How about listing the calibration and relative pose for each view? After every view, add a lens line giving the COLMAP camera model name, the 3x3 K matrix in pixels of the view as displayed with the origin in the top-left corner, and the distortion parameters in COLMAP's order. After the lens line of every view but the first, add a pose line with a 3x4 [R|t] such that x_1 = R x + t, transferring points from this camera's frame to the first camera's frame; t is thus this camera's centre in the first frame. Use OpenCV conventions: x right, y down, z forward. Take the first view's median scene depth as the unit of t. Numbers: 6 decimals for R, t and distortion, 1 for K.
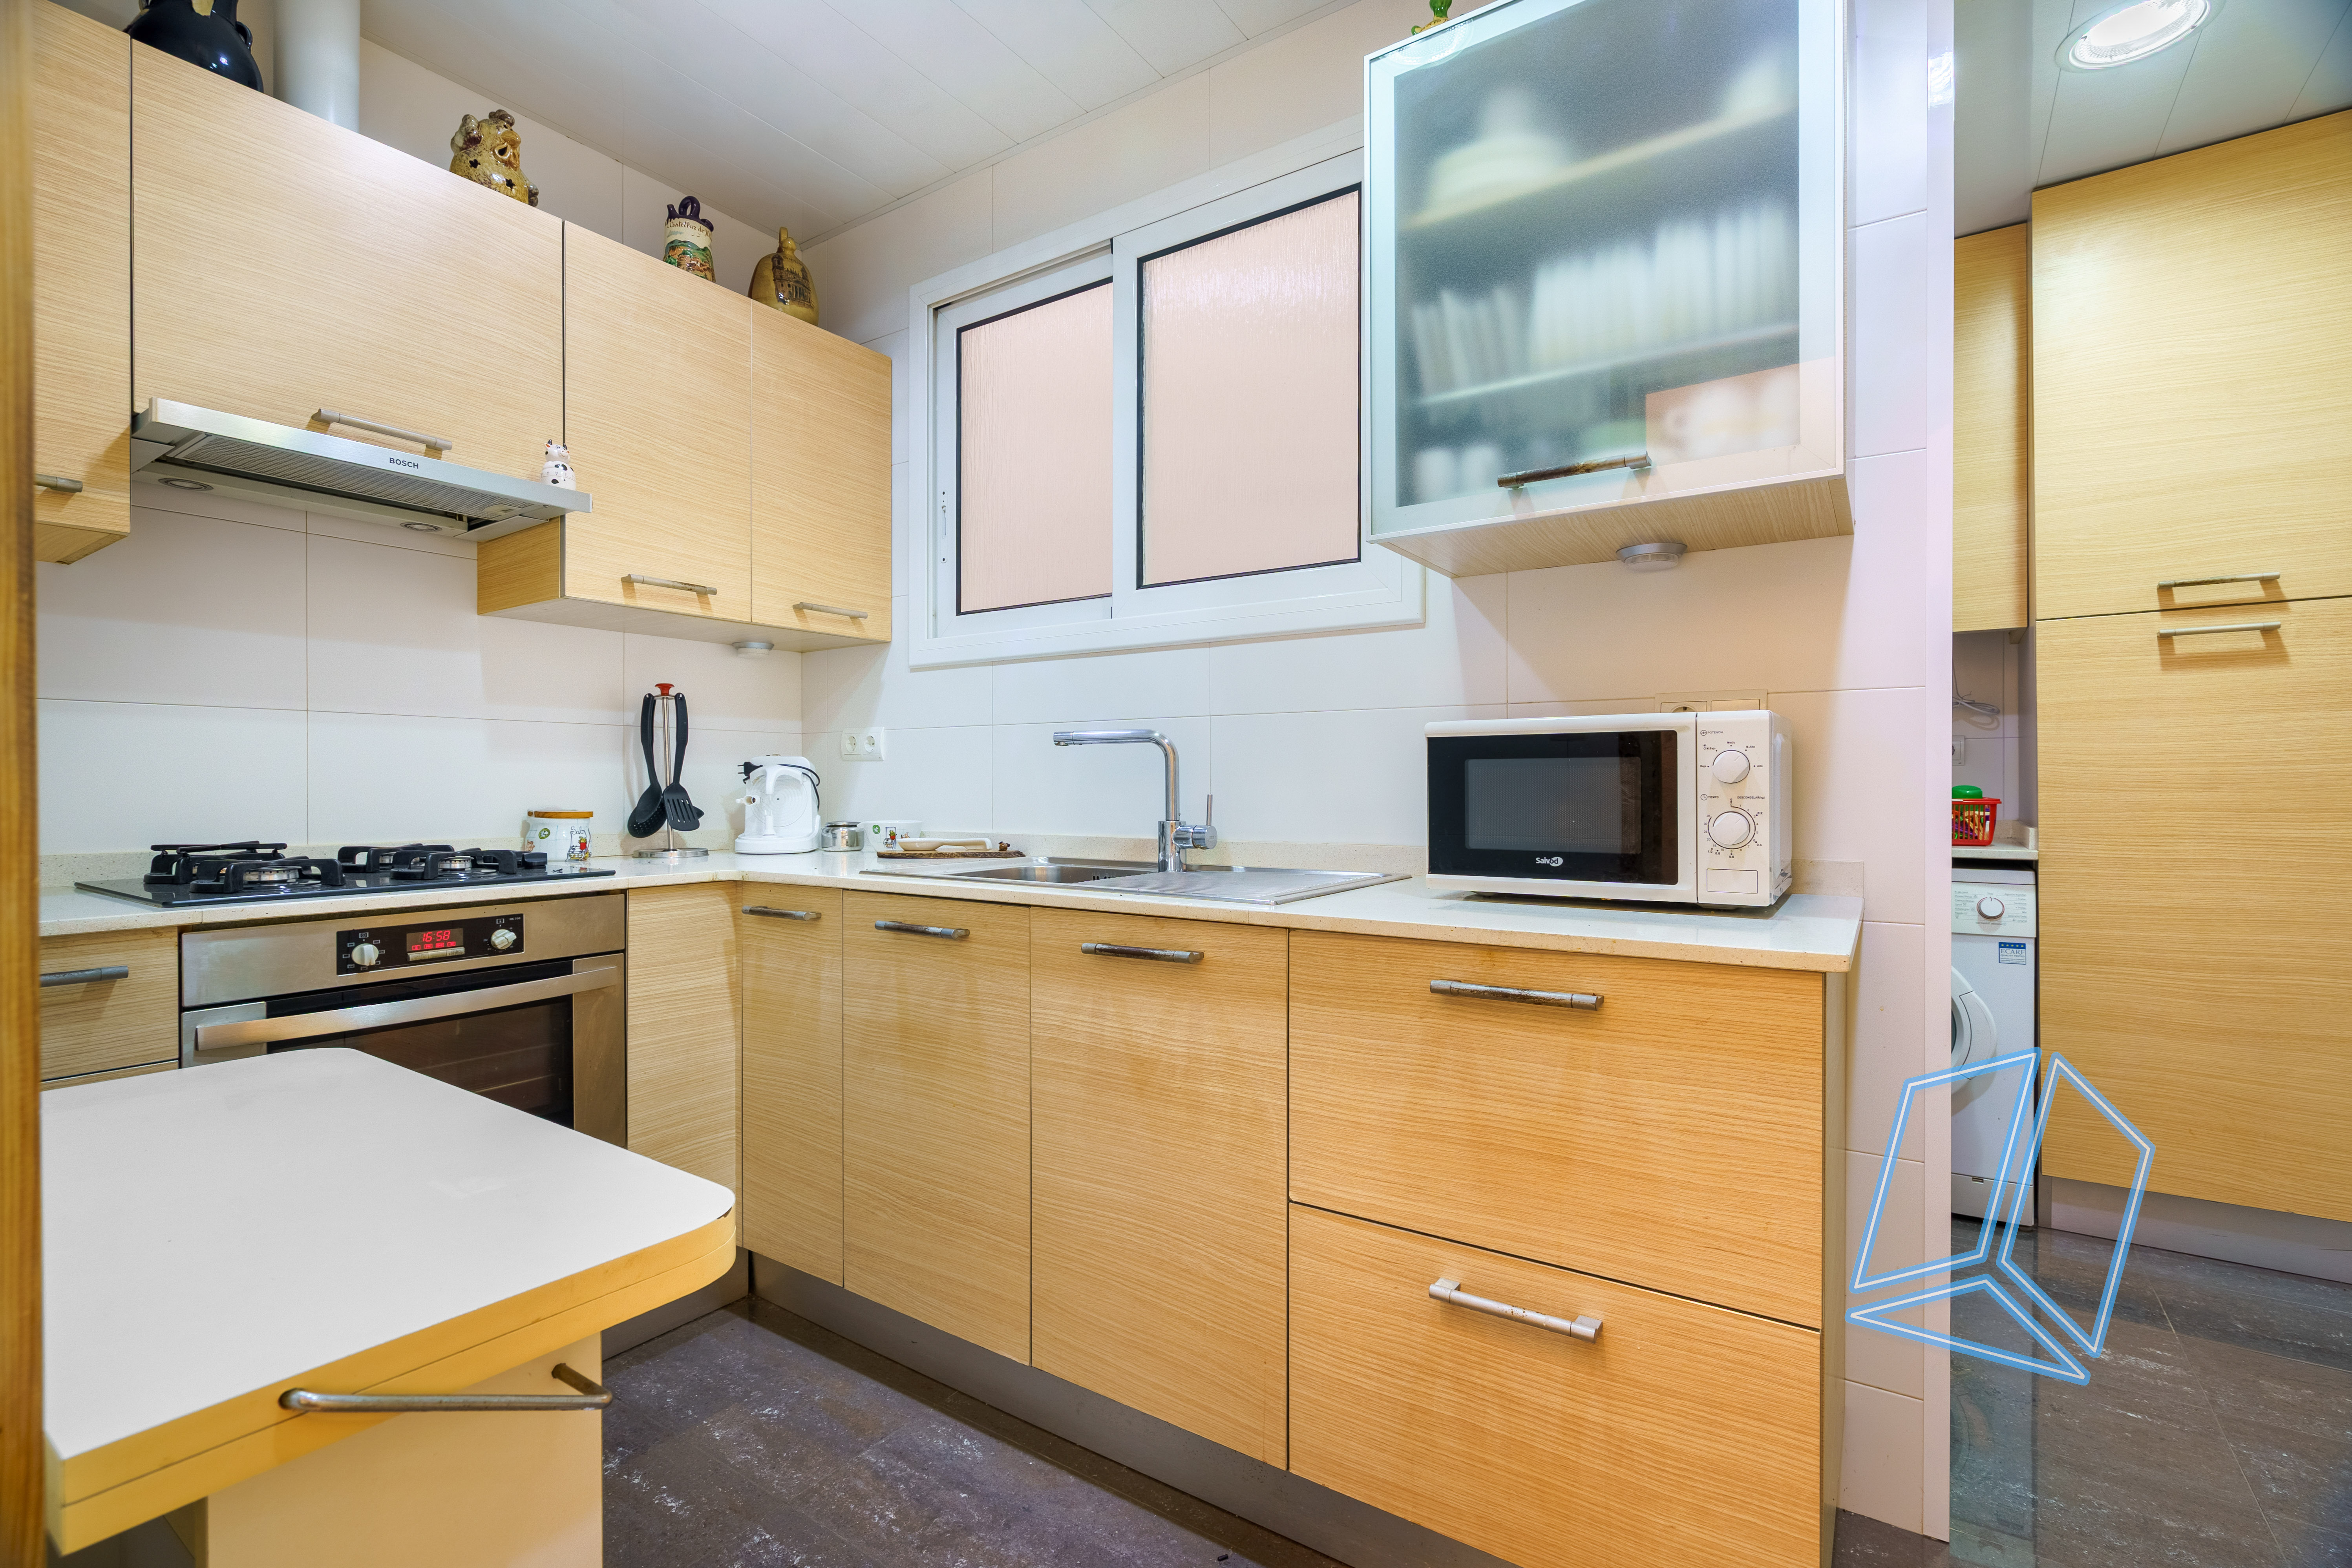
lens RADIAL K [[1090.6, 0, 1179.8], [0, 1090.6, 784.5], [0, 0, 1]] dist [0.001903, 0.001884]
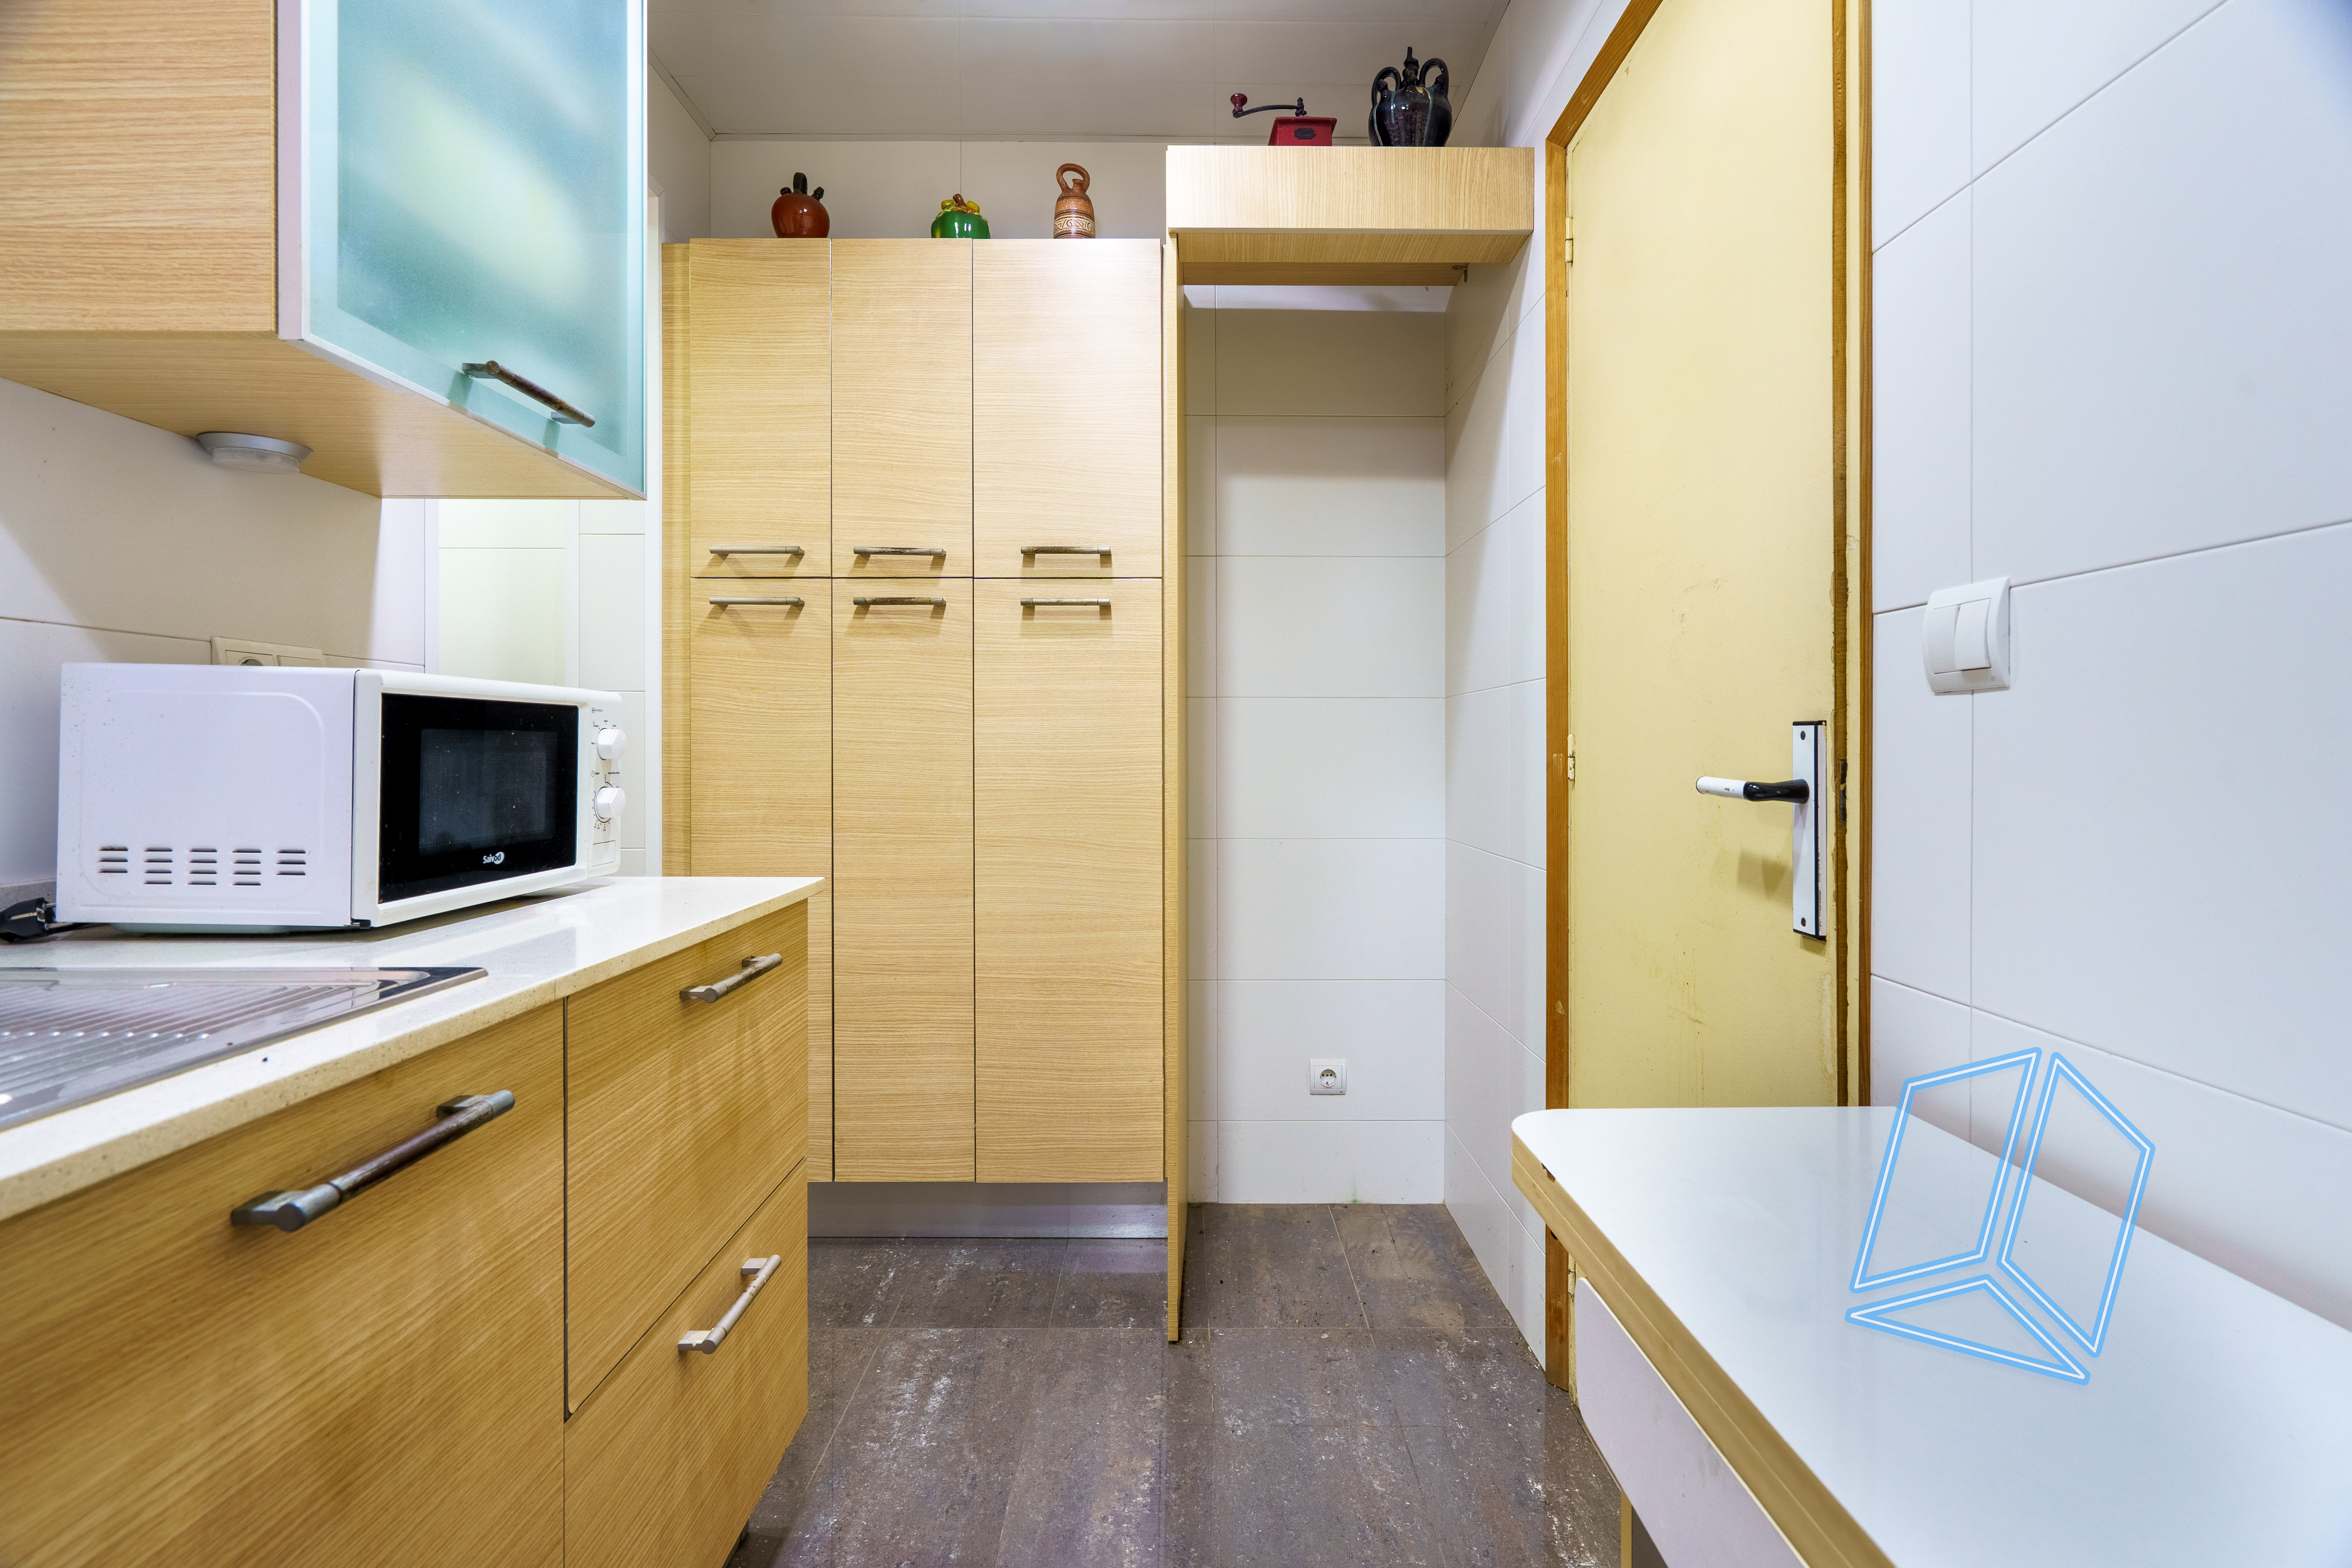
lens RADIAL K [[1090.6, 0, 1183.8], [0, 1090.6, 762.2], [0, 0, 1]] dist [0.001903, 0.001884]
pose [[-0.569863, -0.003105, 0.821734, -0.799395], [0.008173, 0.999922, 0.009446, -0.004691], [-0.821699, 0.012099, -0.569793, 1.368042]]
